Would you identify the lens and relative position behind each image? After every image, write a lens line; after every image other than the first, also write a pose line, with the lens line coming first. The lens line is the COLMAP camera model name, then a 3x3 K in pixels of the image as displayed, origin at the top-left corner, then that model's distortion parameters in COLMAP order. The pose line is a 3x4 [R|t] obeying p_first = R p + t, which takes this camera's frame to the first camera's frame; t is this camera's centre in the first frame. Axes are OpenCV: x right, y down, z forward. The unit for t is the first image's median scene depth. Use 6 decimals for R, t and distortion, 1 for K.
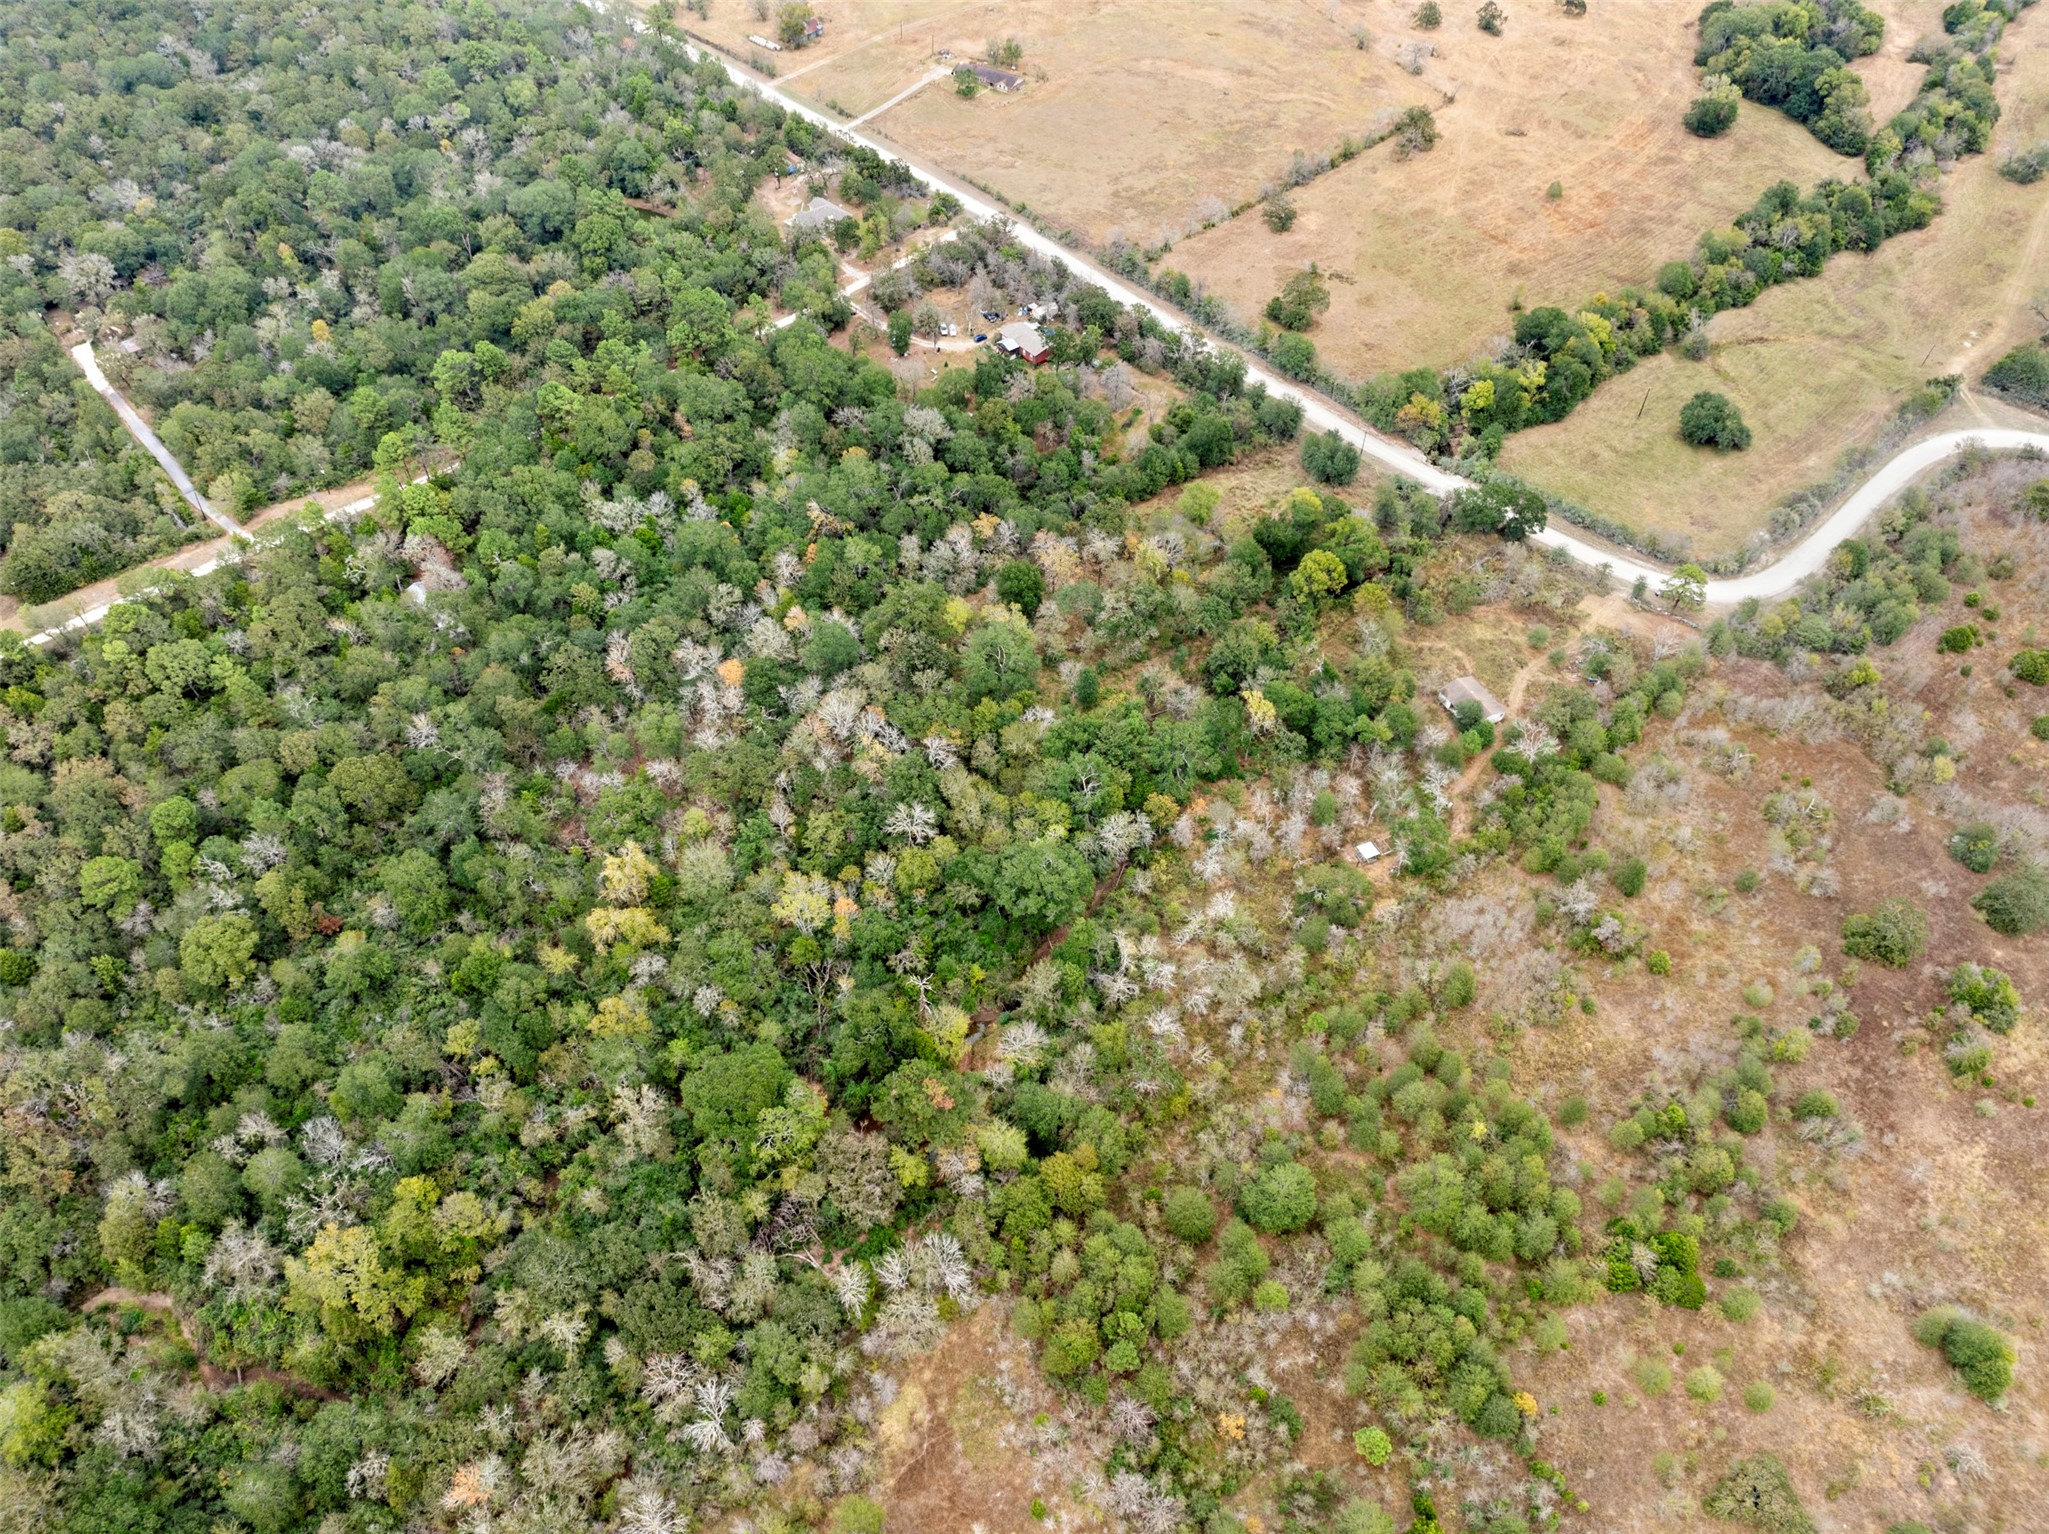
lens RADIAL K [[1438.1, 0, 1024.5], [0, 1438.1, 767.0], [0, 0, 1]] dist [-0.050109, 0.021666]
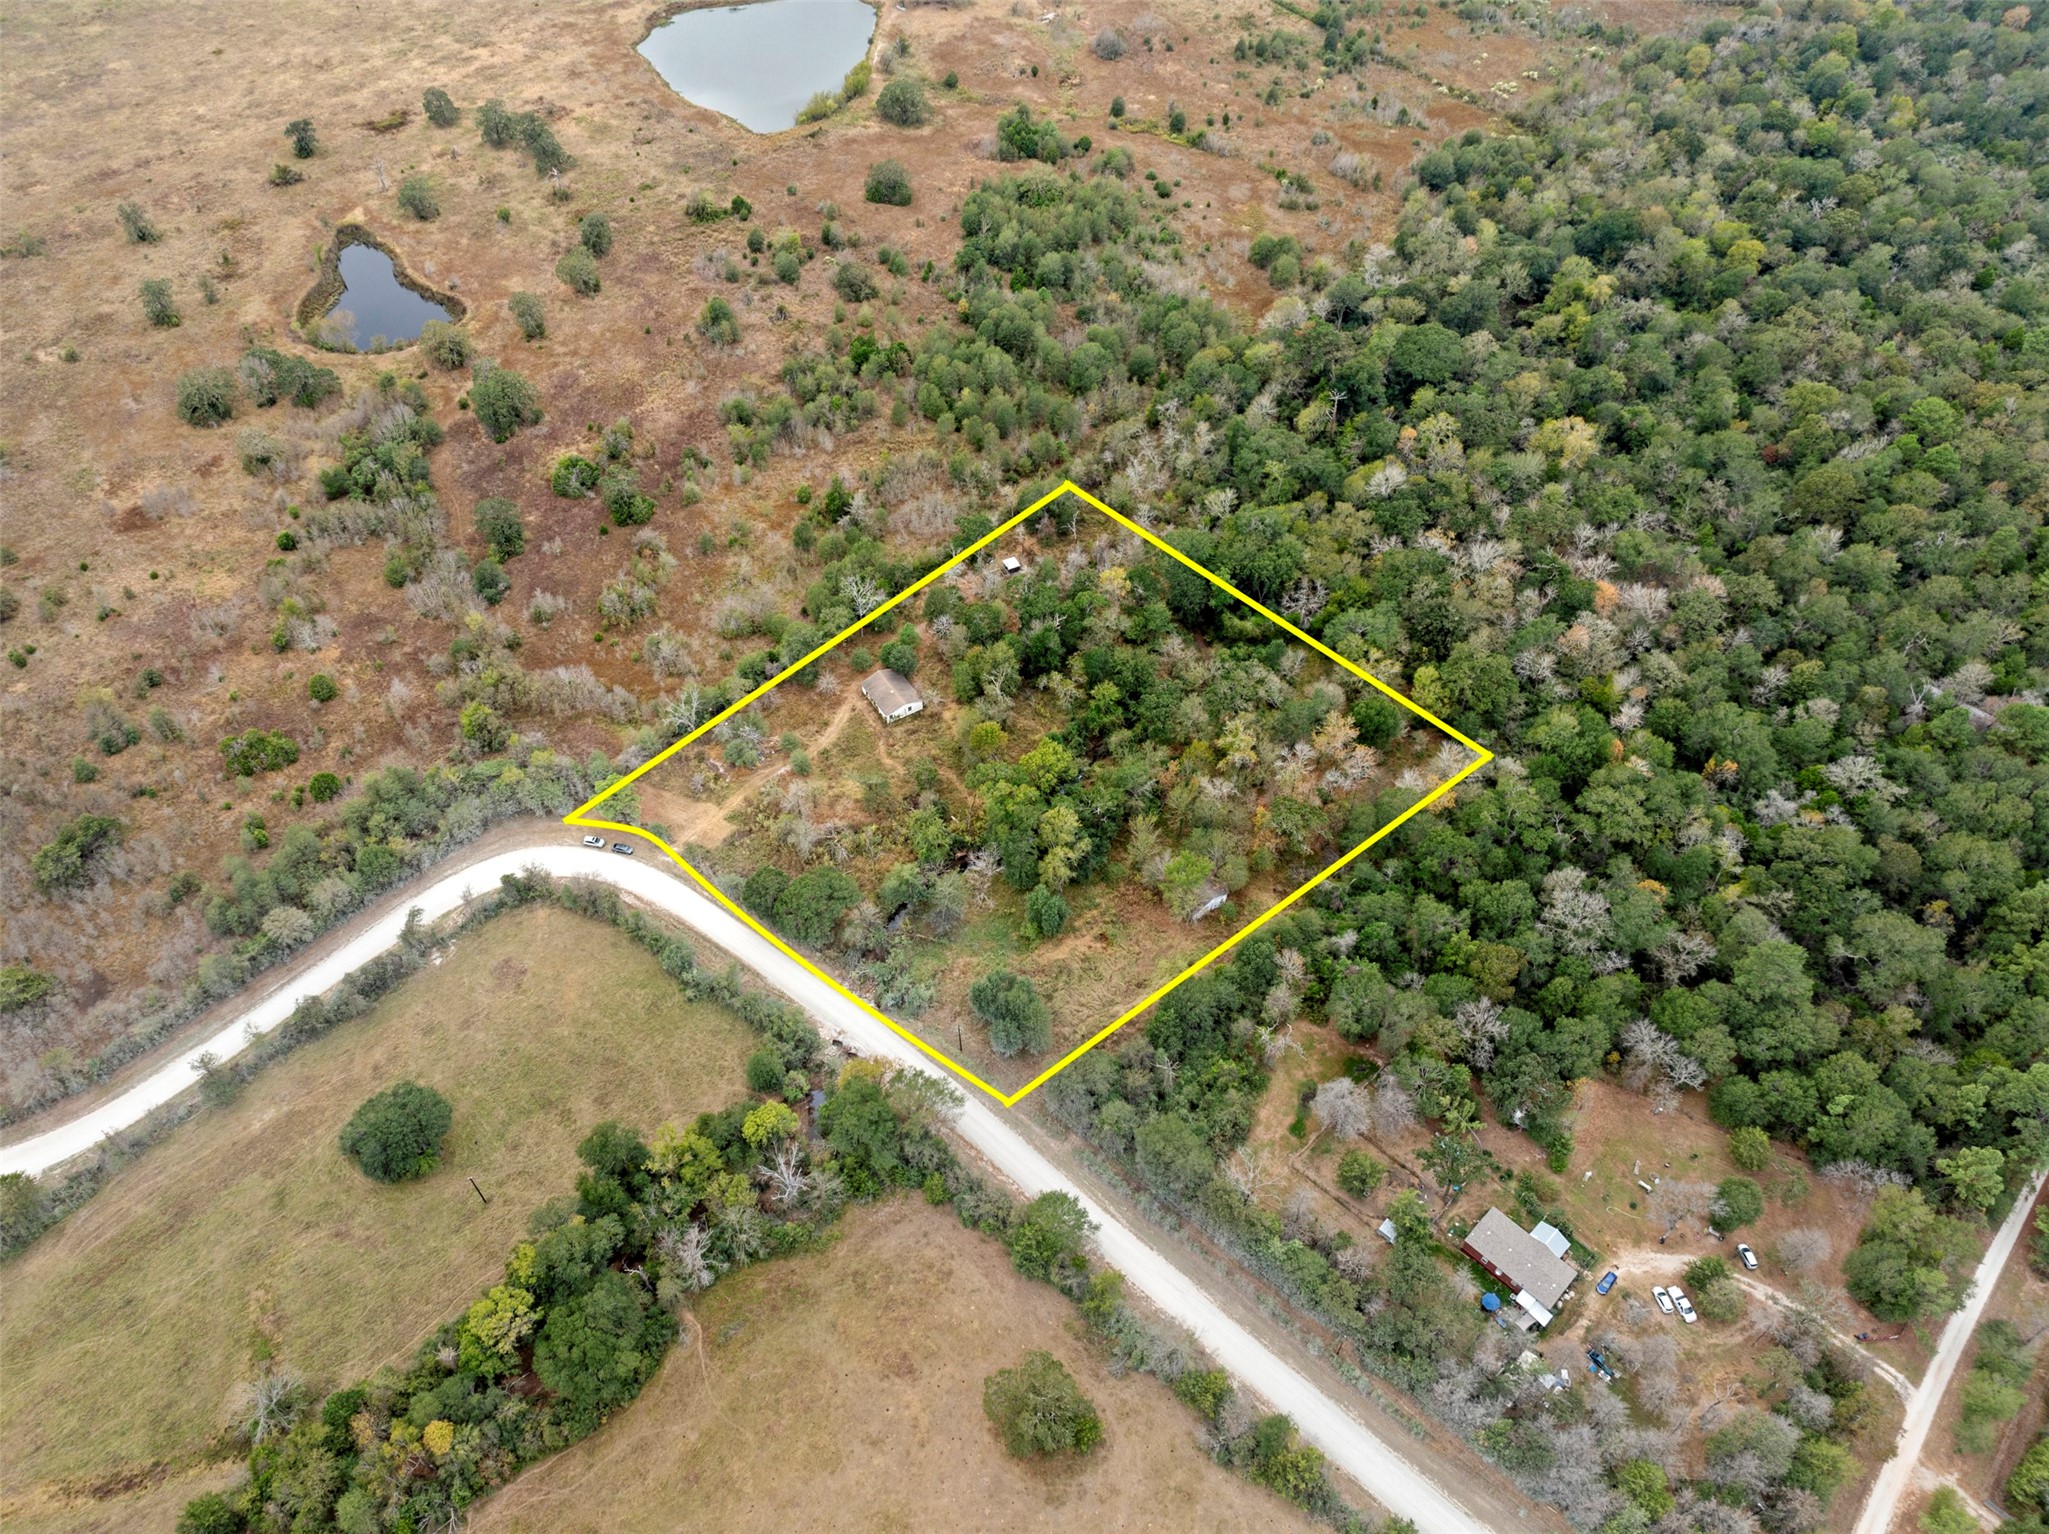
lens RADIAL K [[1438.1, 0, 1024.5], [0, 1438.1, 767.0], [0, 0, 1]] dist [-0.050109, 0.021666]
pose [[-0.996721, 0.053373, -0.060810, 0.272548], [-0.066706, -0.116730, 0.990921, -1.009216], [0.045790, 0.991729, 0.119907, 0.896529]]
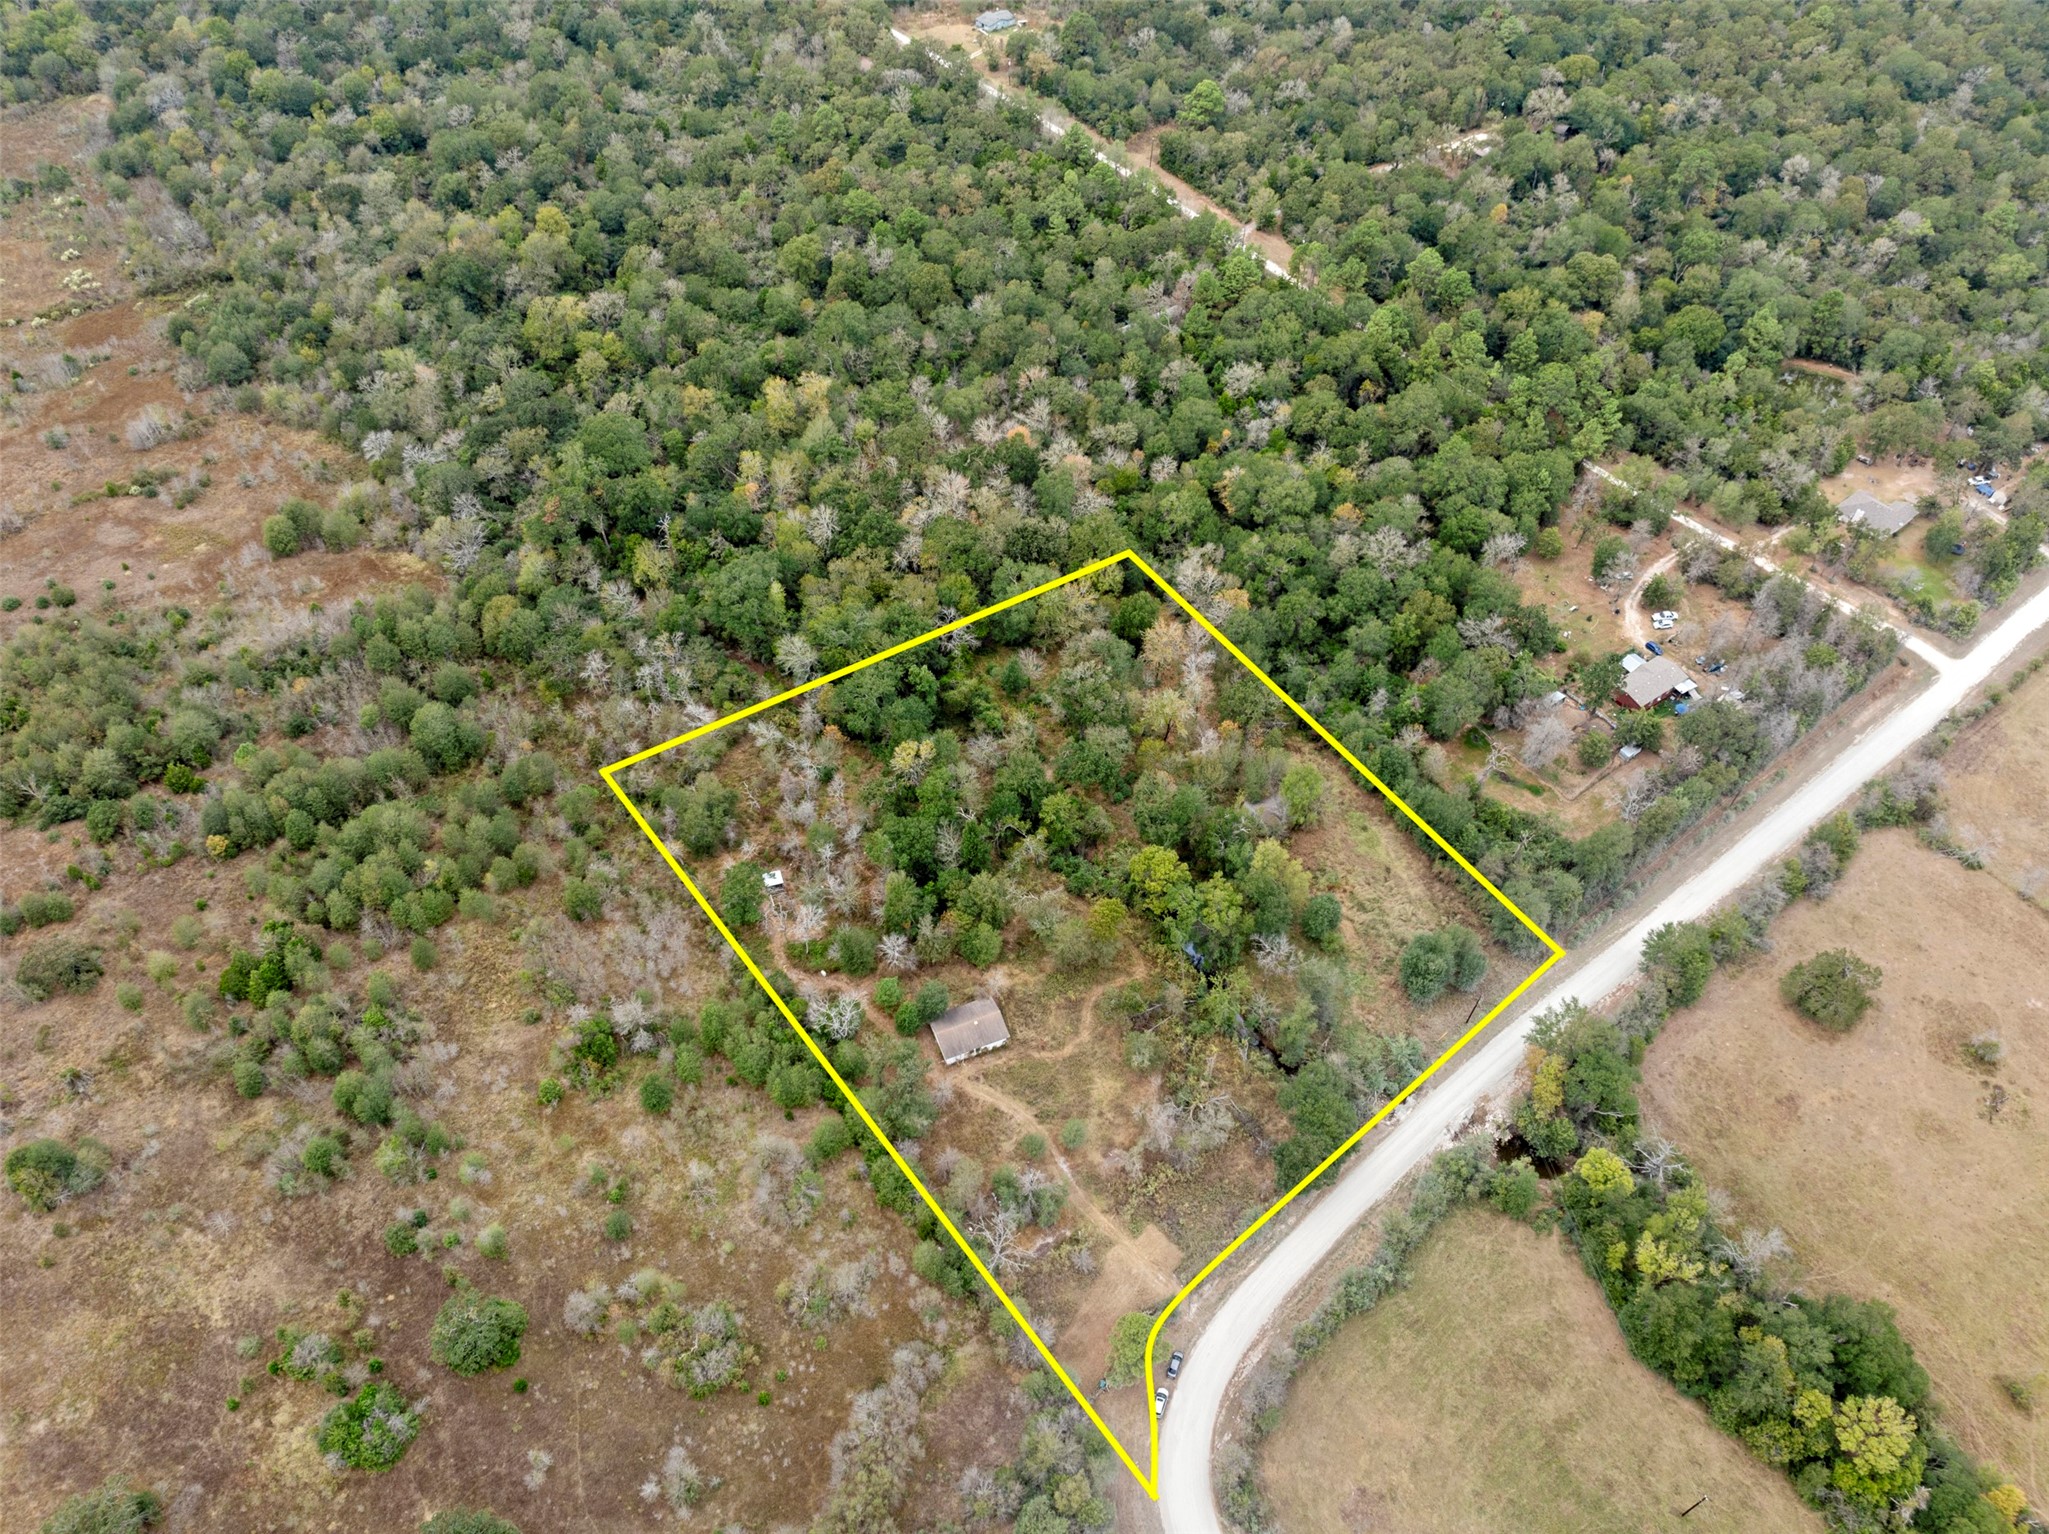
lens RADIAL K [[1438.1, 0, 1024.5], [0, 1438.1, 767.0], [0, 0, 1]] dist [-0.050109, 0.021666]
pose [[-0.088855, 0.738845, -0.667991, 0.713616], [-0.750239, 0.391485, 0.532805, -0.537891], [0.655169, 0.548495, 0.519525, 0.494986]]
